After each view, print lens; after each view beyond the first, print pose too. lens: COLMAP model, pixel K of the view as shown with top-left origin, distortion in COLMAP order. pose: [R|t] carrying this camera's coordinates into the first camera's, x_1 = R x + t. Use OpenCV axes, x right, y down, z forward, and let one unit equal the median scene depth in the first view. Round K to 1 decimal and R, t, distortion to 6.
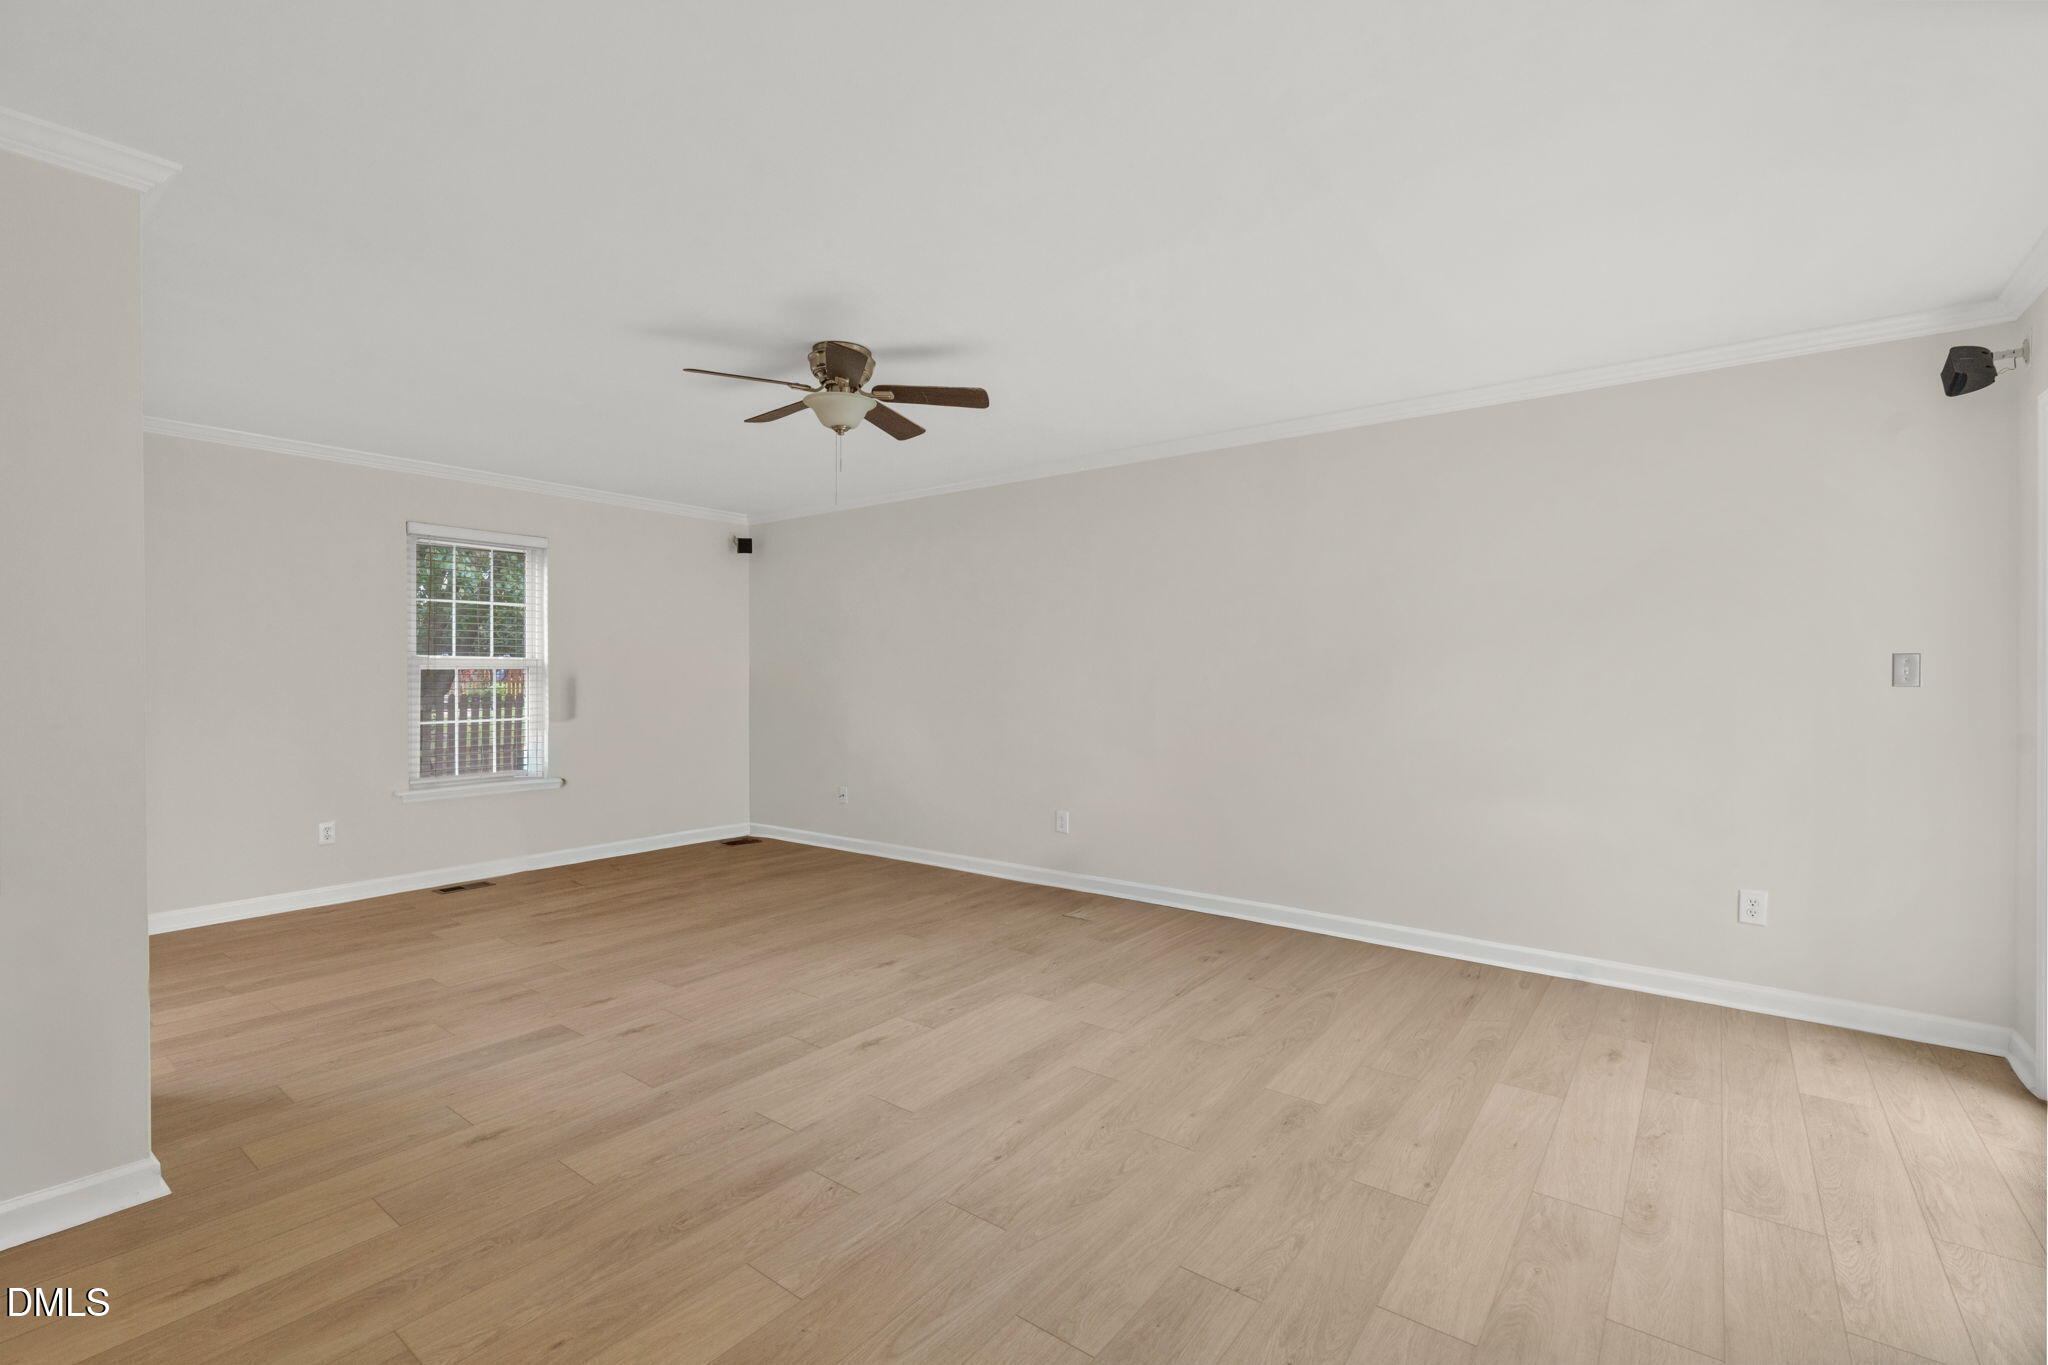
lens RADIAL K [[899.6, 0, 1024.0], [0, 899.6, 682.5], [0, 0, 1]] dist [0.001883, 0.000510]
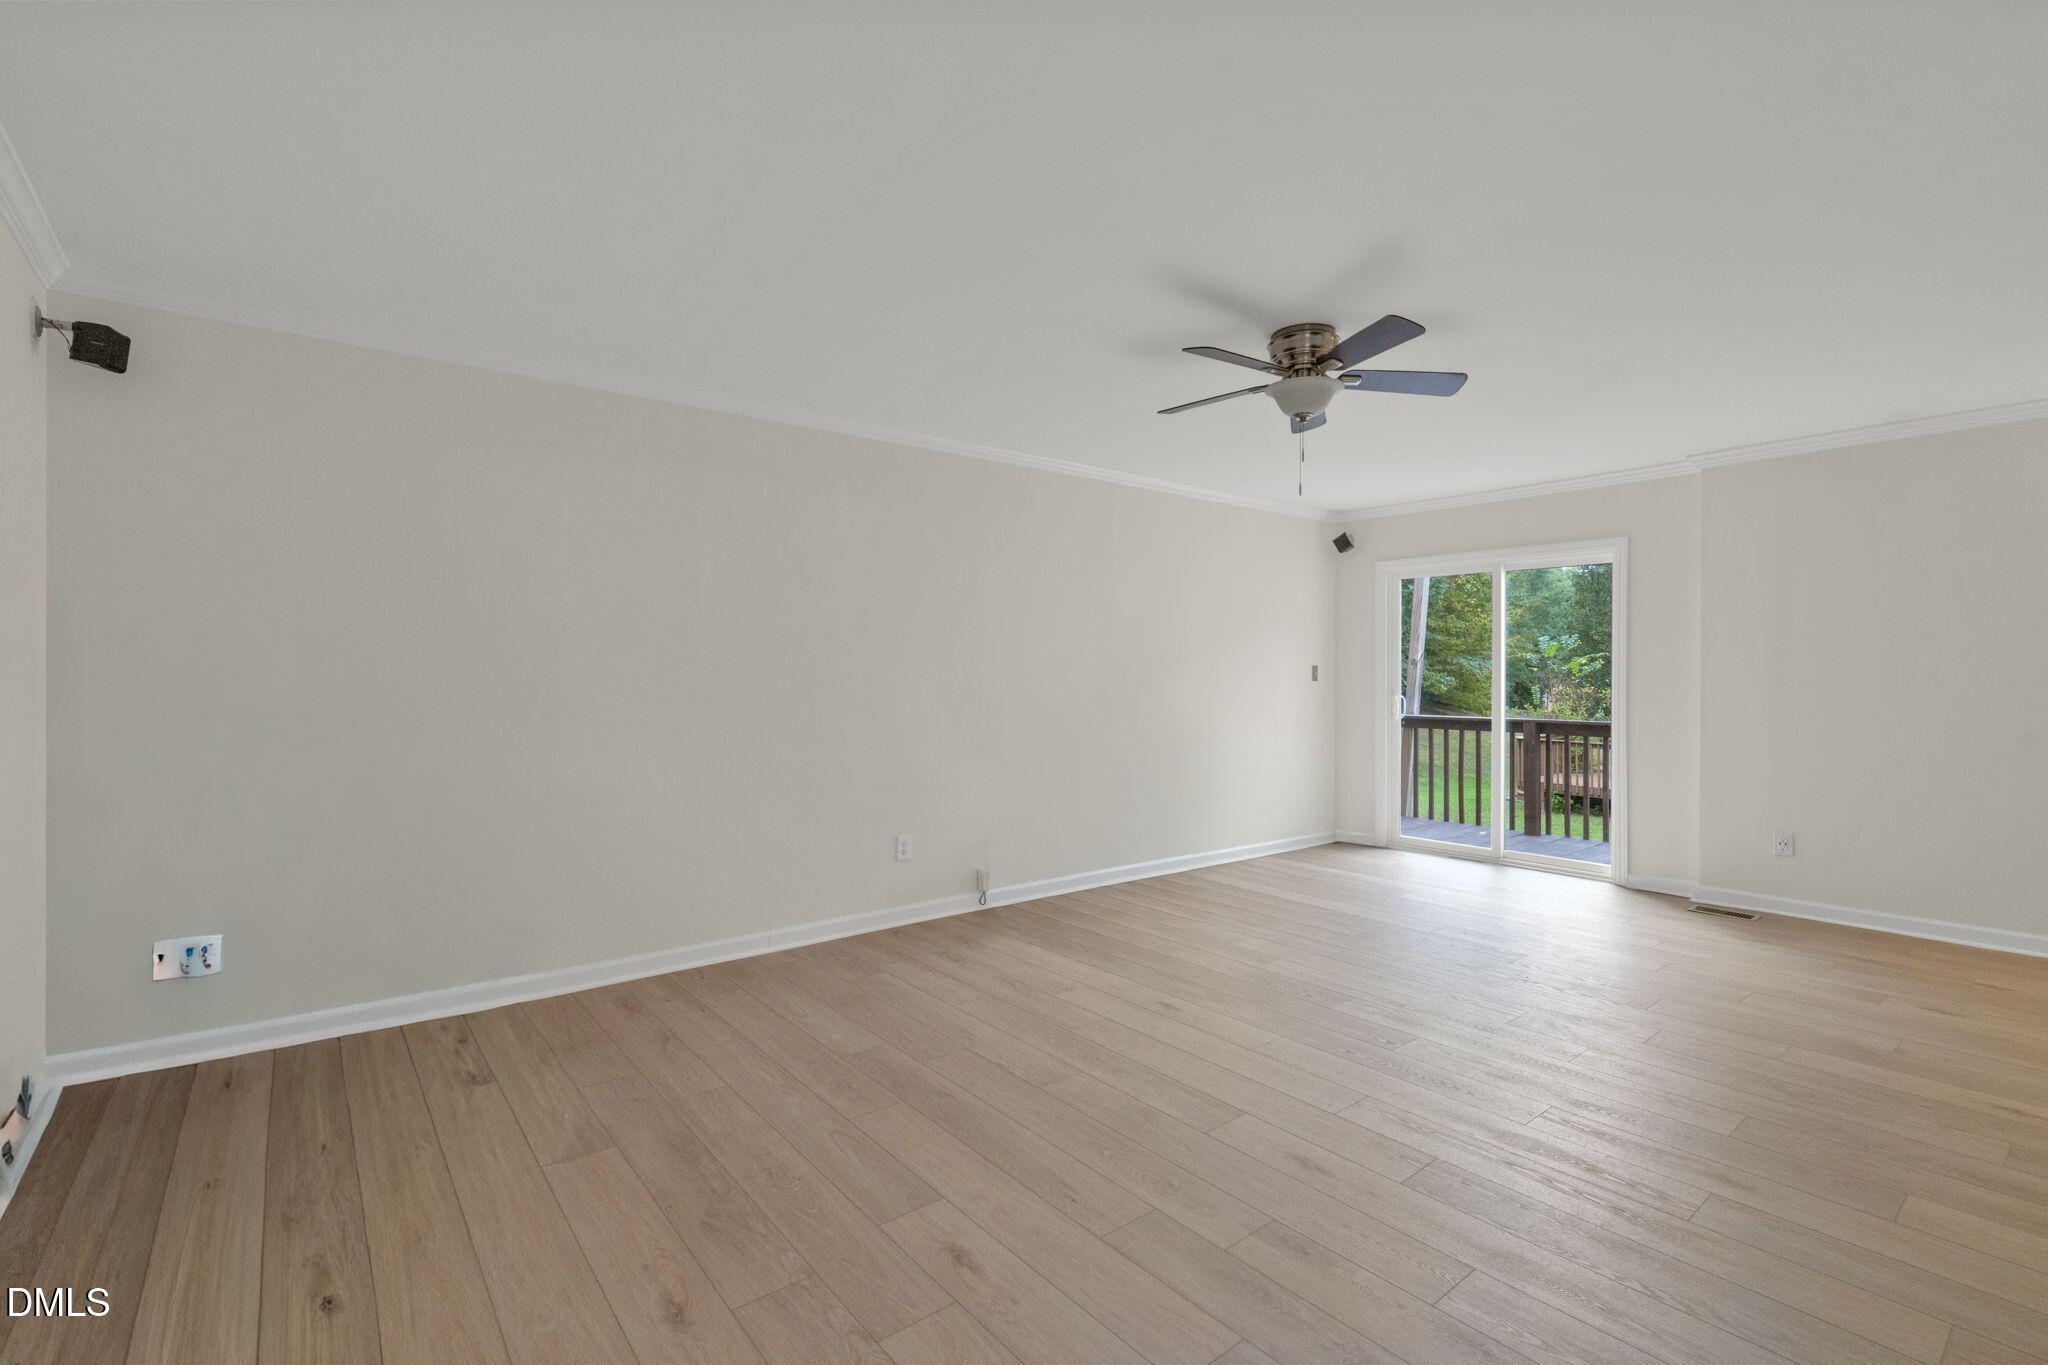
lens RADIAL K [[919.6, 0, 1022.3], [0, 919.6, 678.6], [0, 0, 1]] dist [-0.000358, -0.000175]
pose [[0.245867, 0.003077, 0.969299, -1.051248], [0.018048, 0.999807, -0.007752, 0.001951], [-0.969136, 0.019400, 0.245764, 0.918797]]
